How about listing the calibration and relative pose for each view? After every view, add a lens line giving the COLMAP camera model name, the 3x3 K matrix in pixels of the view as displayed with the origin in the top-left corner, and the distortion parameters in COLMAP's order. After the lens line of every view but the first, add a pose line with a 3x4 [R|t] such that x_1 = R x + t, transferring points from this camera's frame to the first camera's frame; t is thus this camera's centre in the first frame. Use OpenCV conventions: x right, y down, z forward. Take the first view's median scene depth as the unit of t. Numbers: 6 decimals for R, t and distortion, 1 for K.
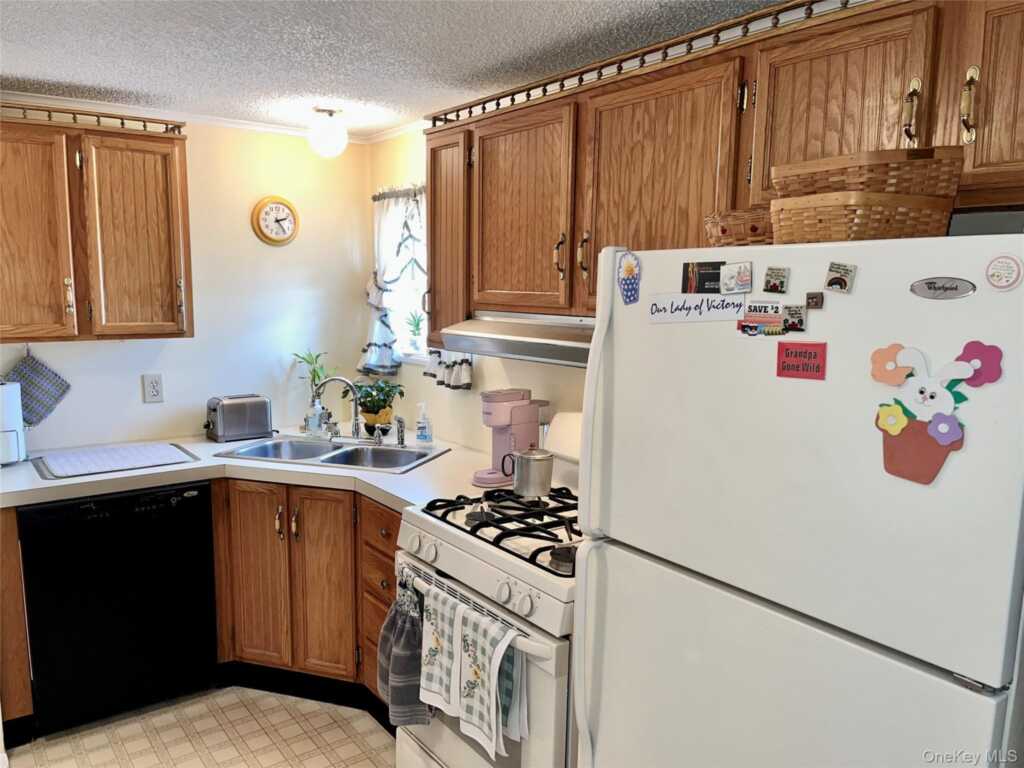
lens RADIAL K [[785.8, 0, 503.8], [0, 785.8, 391.2], [0, 0, 1]] dist [0.025029, -0.005326]
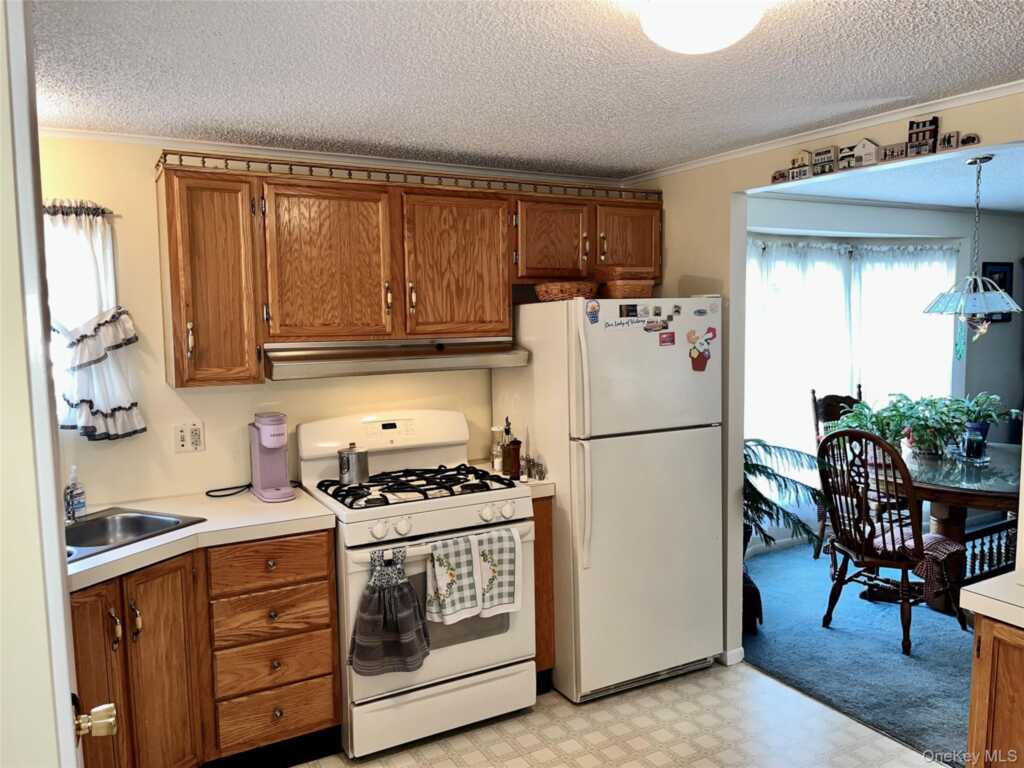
lens RADIAL K [[785.8, 0, 503.8], [0, 785.8, 391.2], [0, 0, 1]] dist [0.025029, -0.005326]
pose [[0.116207, -0.107137, 0.987430, -2.231730], [0.152540, 0.984296, 0.088845, -0.173399], [-0.981441, 0.140298, 0.130725, 1.088533]]
